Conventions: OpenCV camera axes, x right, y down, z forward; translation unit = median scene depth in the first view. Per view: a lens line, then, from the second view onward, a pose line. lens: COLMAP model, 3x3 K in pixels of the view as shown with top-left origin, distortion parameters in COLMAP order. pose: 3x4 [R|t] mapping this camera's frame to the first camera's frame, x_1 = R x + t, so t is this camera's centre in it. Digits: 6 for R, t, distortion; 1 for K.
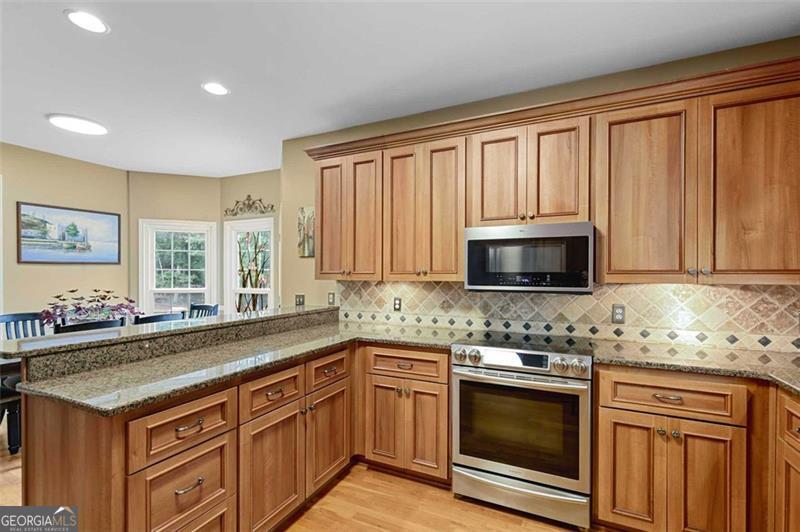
lens RADIAL K [[360.7, 0, 401.3], [0, 360.7, 273.9], [0, 0, 1]] dist [-0.001204, -0.000651]
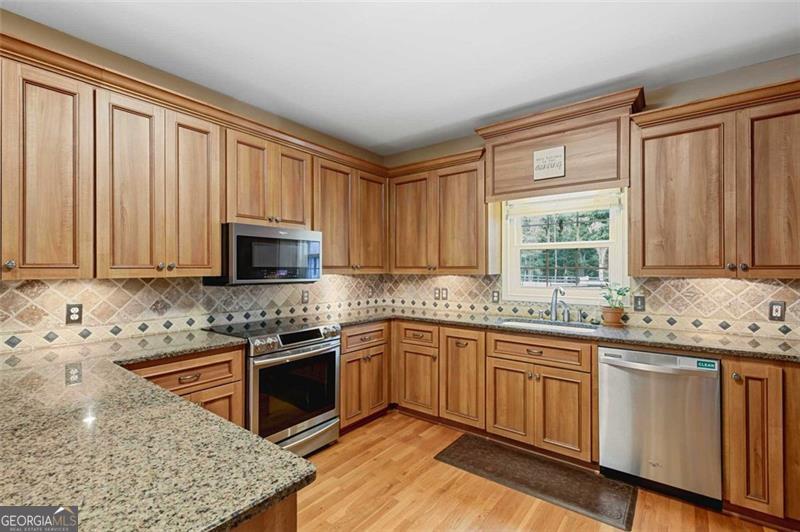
lens RADIAL K [[360.7, 0, 400.9], [0, 360.7, 266.3], [0, 0, 1]] dist [-0.001204, -0.000651]
pose [[0.197126, 0.004022, 0.980370, -0.629132], [0.000212, 0.999991, -0.004145, -0.001399], [-0.980378, 0.001025, 0.197123, 0.311806]]
